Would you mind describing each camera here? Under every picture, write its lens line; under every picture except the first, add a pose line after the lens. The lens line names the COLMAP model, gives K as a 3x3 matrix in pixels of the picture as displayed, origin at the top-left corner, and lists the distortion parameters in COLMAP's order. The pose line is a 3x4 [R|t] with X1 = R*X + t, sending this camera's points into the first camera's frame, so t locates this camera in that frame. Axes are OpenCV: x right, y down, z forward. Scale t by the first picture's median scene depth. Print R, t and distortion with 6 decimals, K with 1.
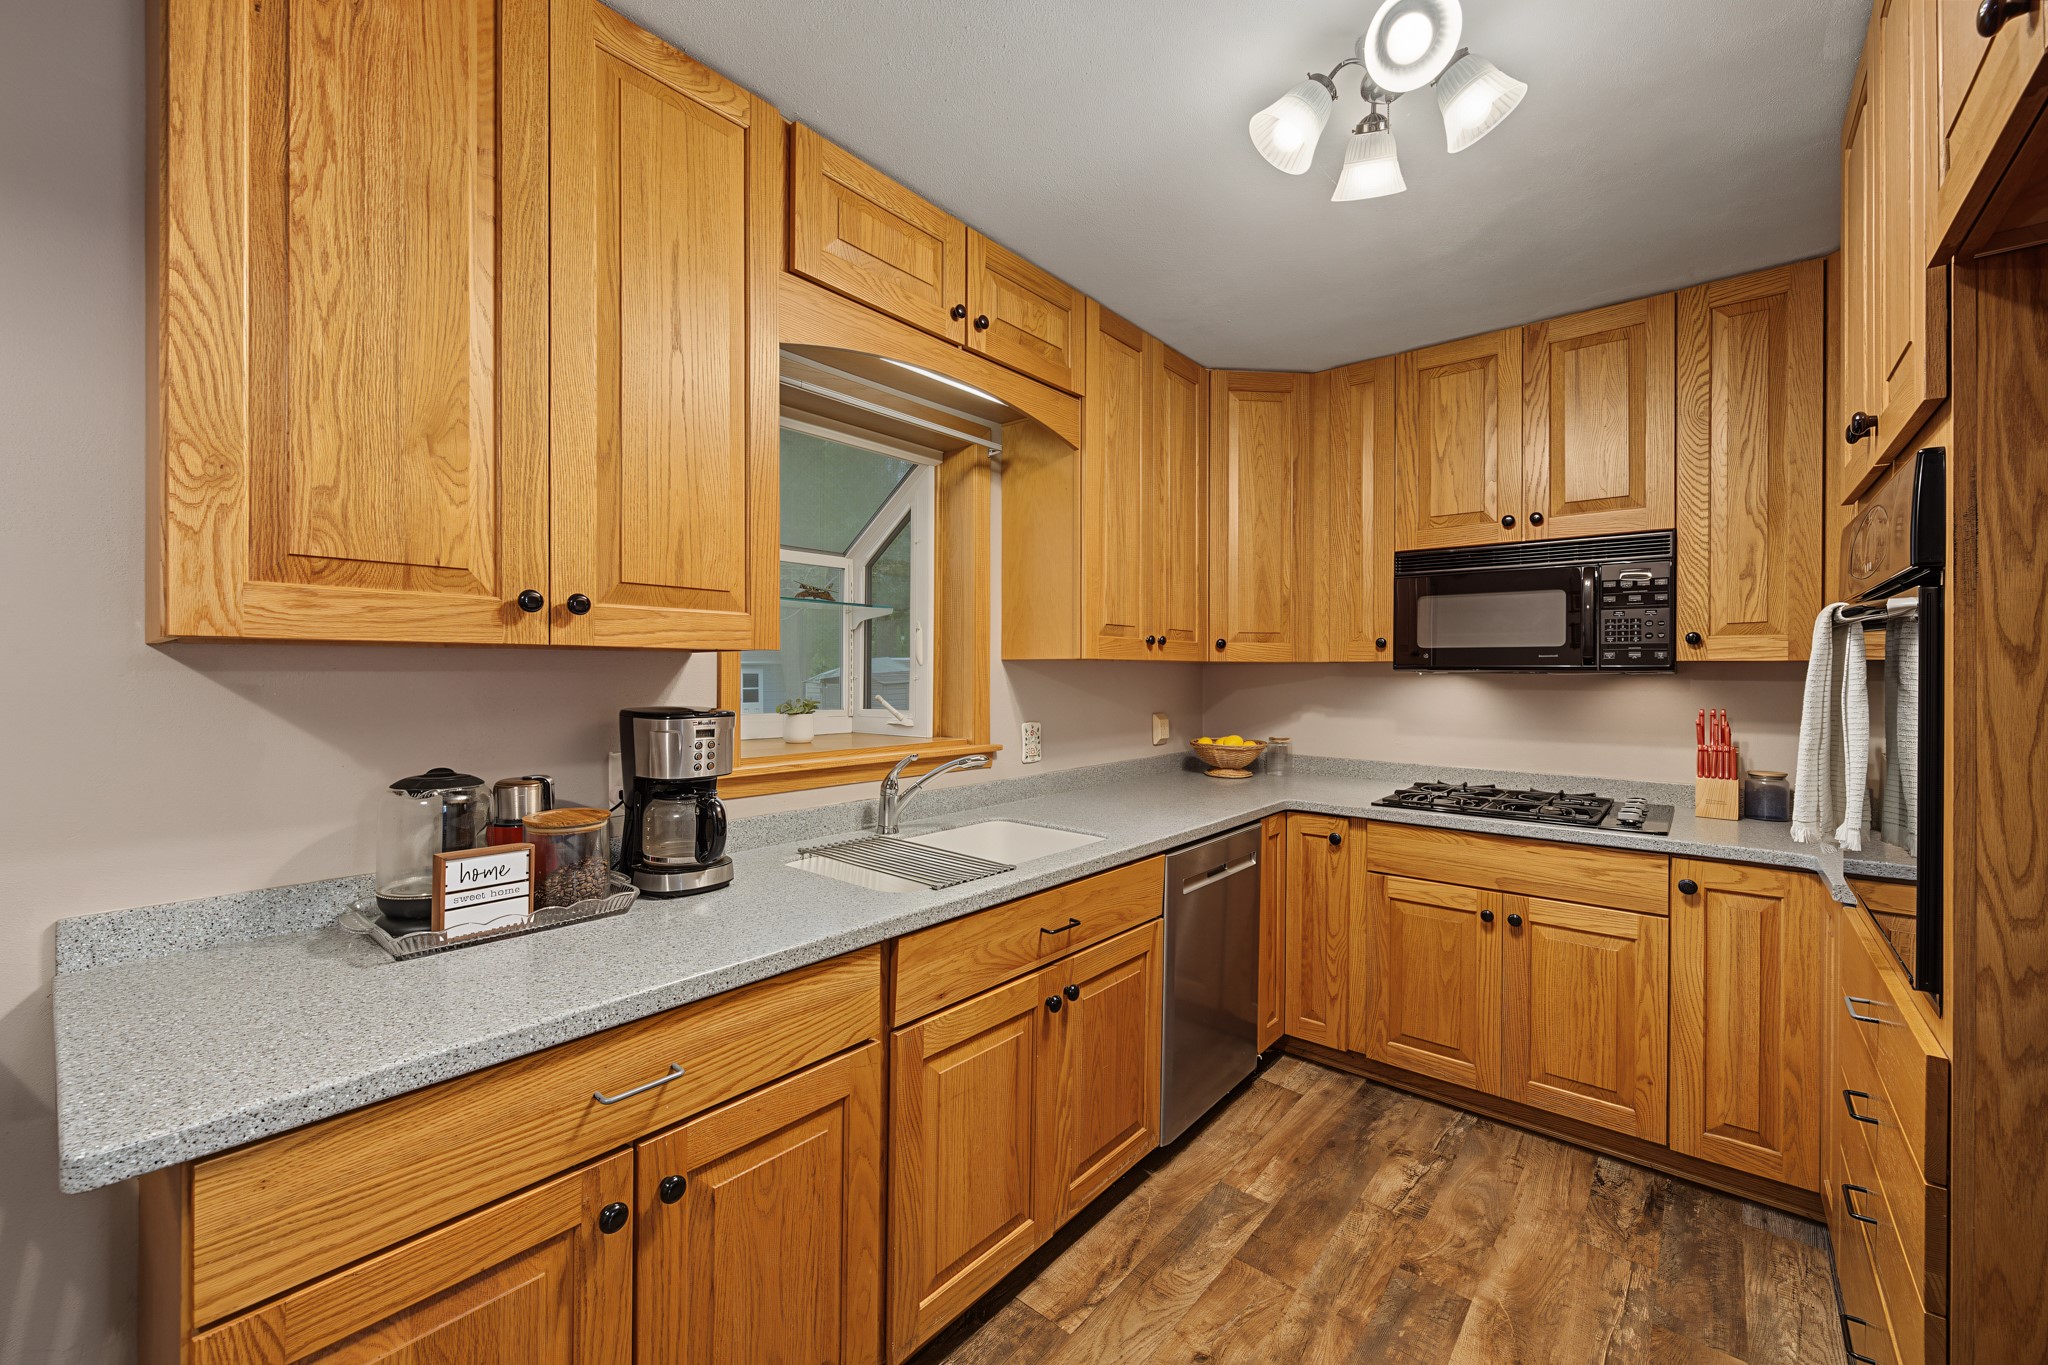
lens RADIAL K [[820.4, 0, 1029.4], [0, 820.4, 673.4], [0, 0, 1]] dist [-0.001837, 0.000685]
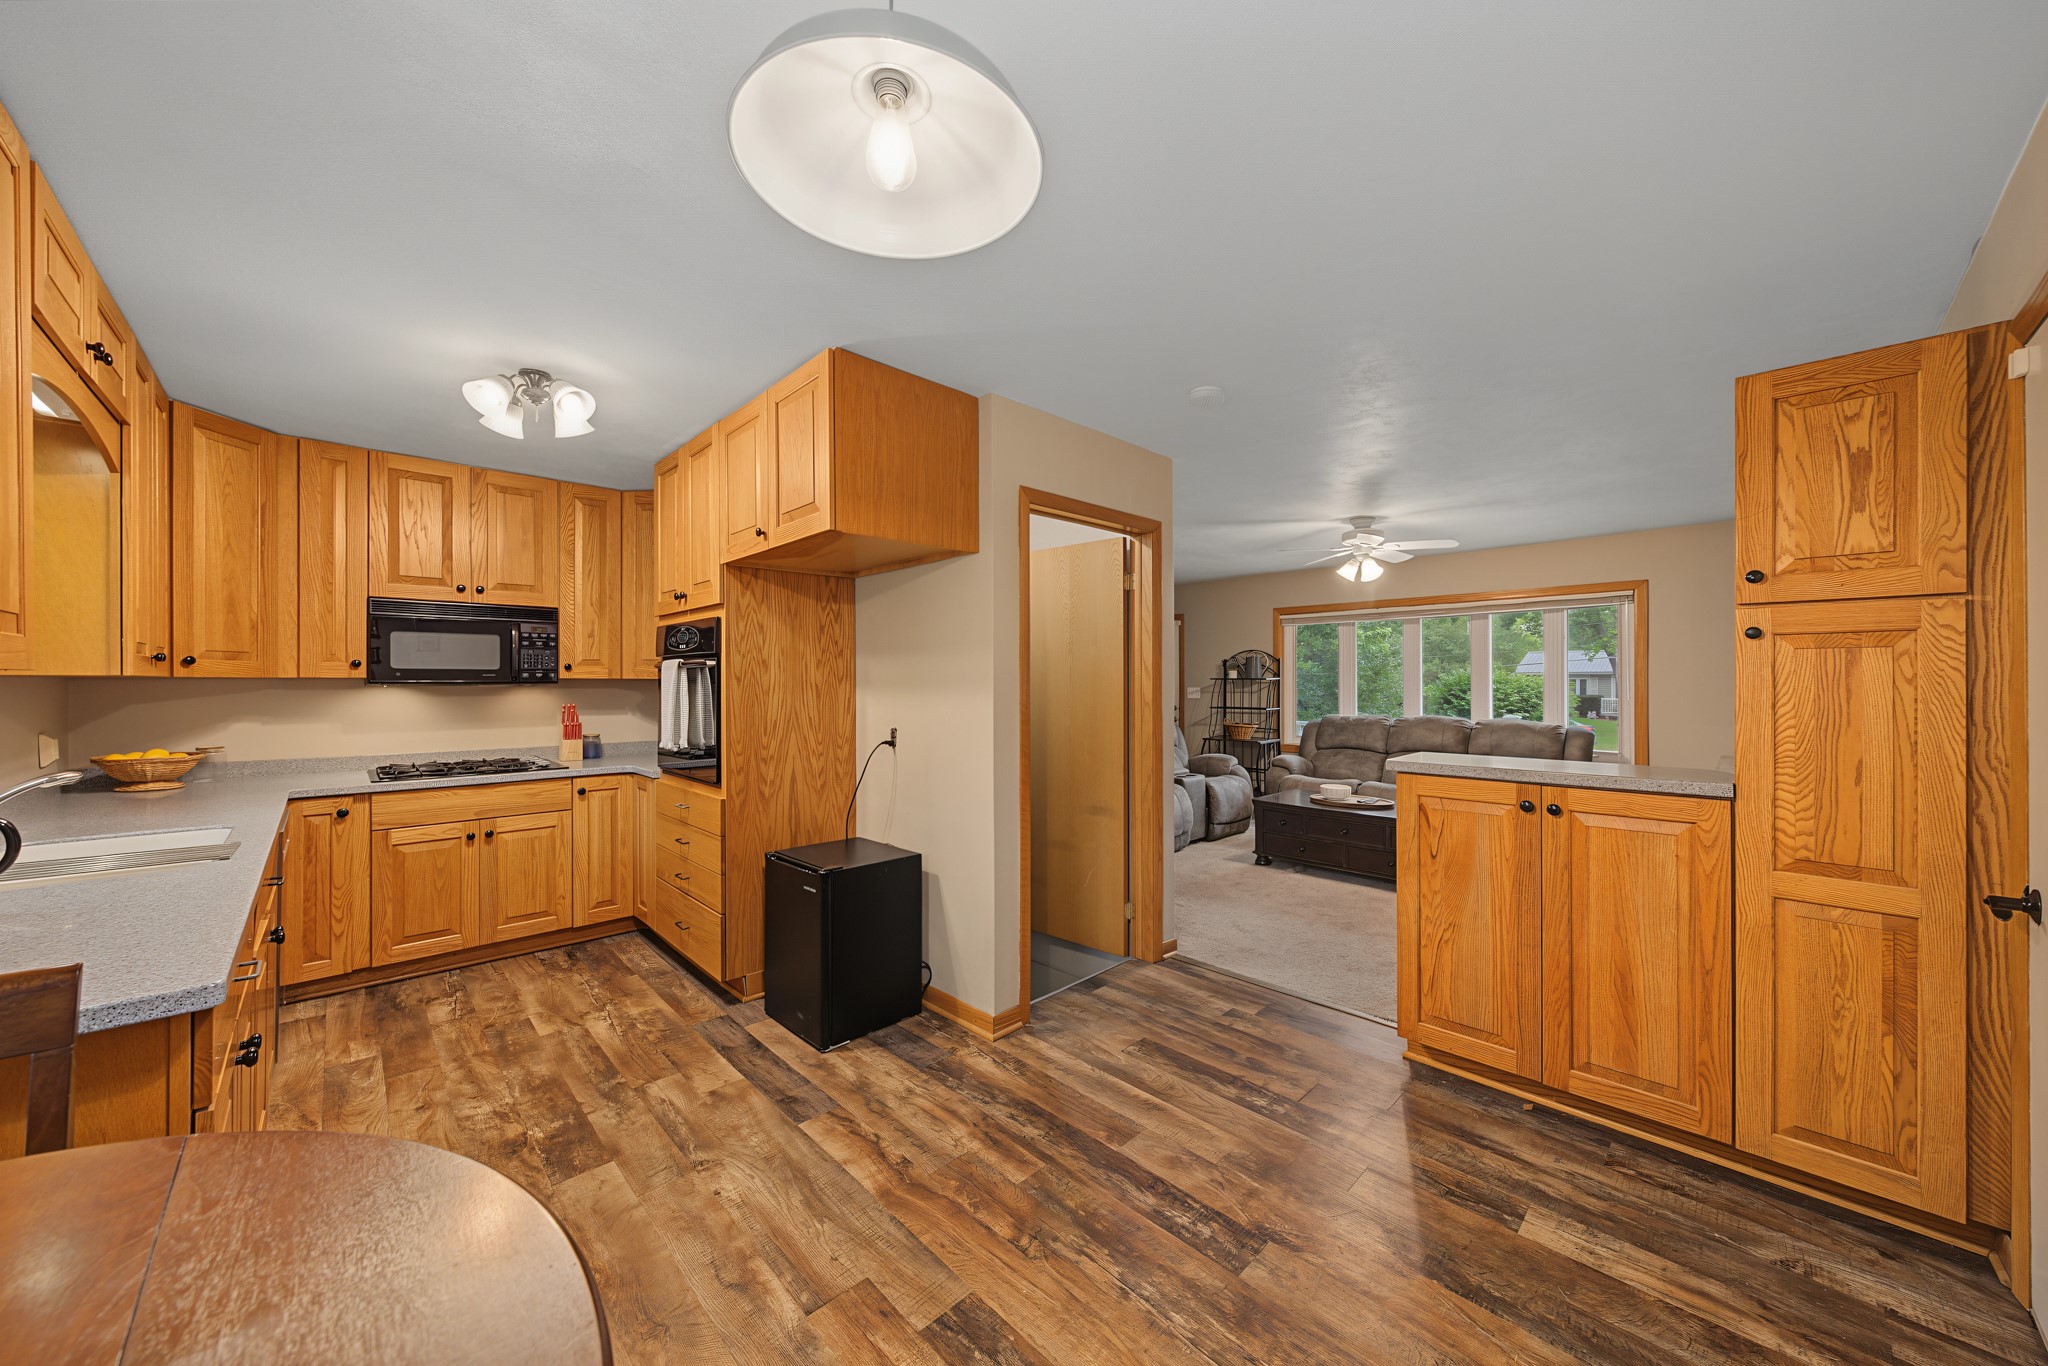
lens RADIAL K [[719.0, 0, 1025.3], [0, 719.0, 681.4], [0, 0, 1]] dist [-0.004643, 0.000198]
pose [[0.108856, -0.002885, 0.994053, -0.982108], [0.005200, 0.999984, 0.002333, -0.008413], [-0.994044, 0.004915, 0.108869, -0.324129]]
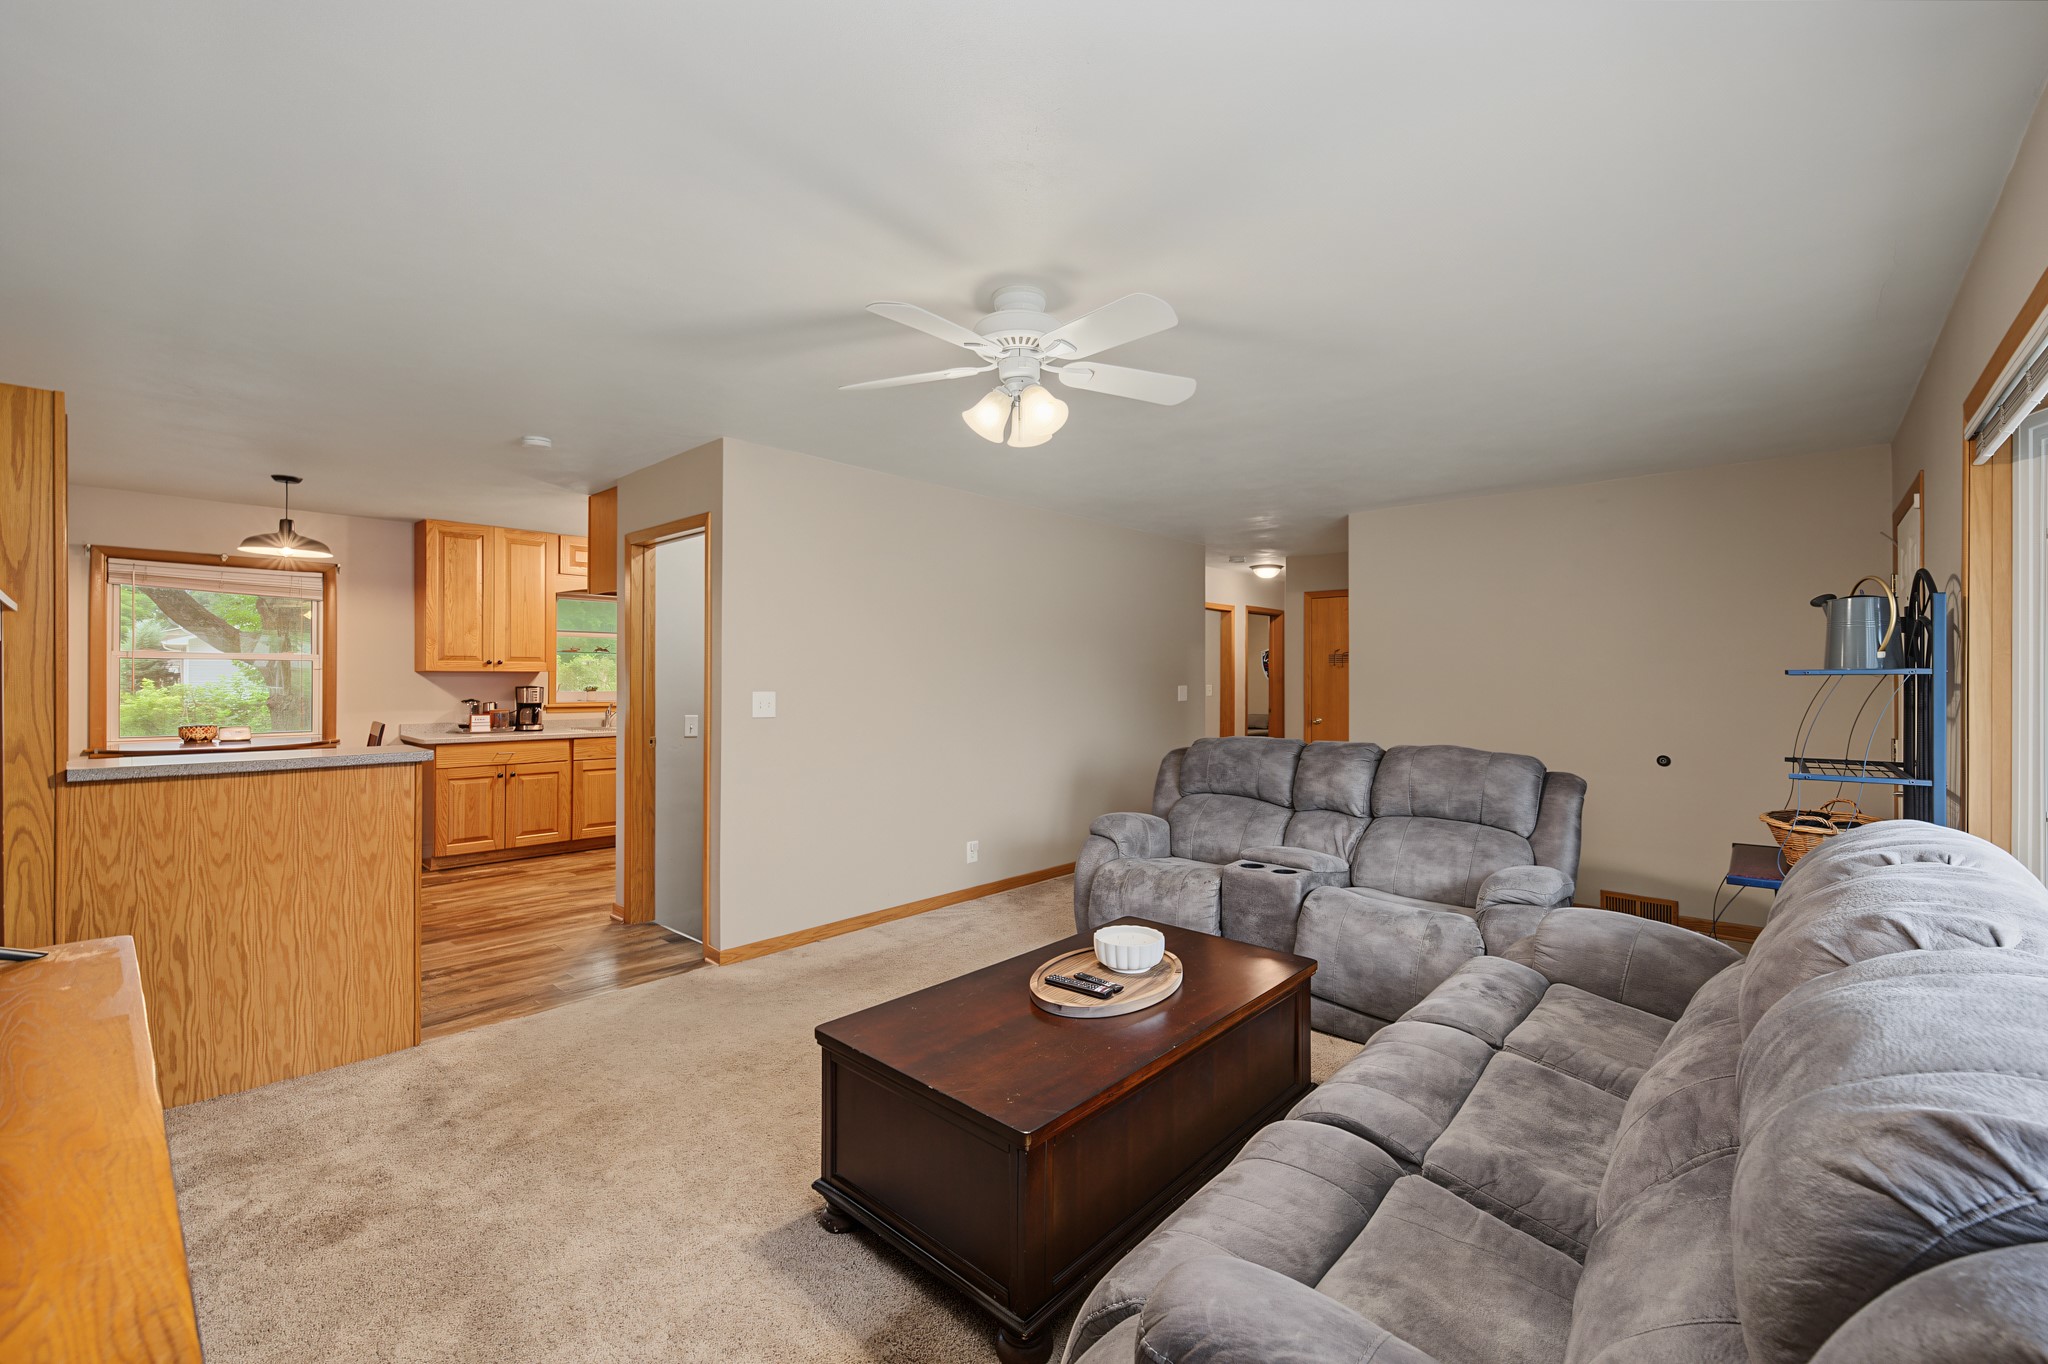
lens RADIAL K [[867.4, 0, 1054.8], [0, 867.4, 672.0], [0, 0, 1]] dist [-0.001483, 0.001221]
pose [[0.998825, -0.002992, -0.048377, 2.096671], [0.002763, 0.999985, -0.004791, 0.001508], [0.048391, 0.004651, 0.998818, -2.784774]]
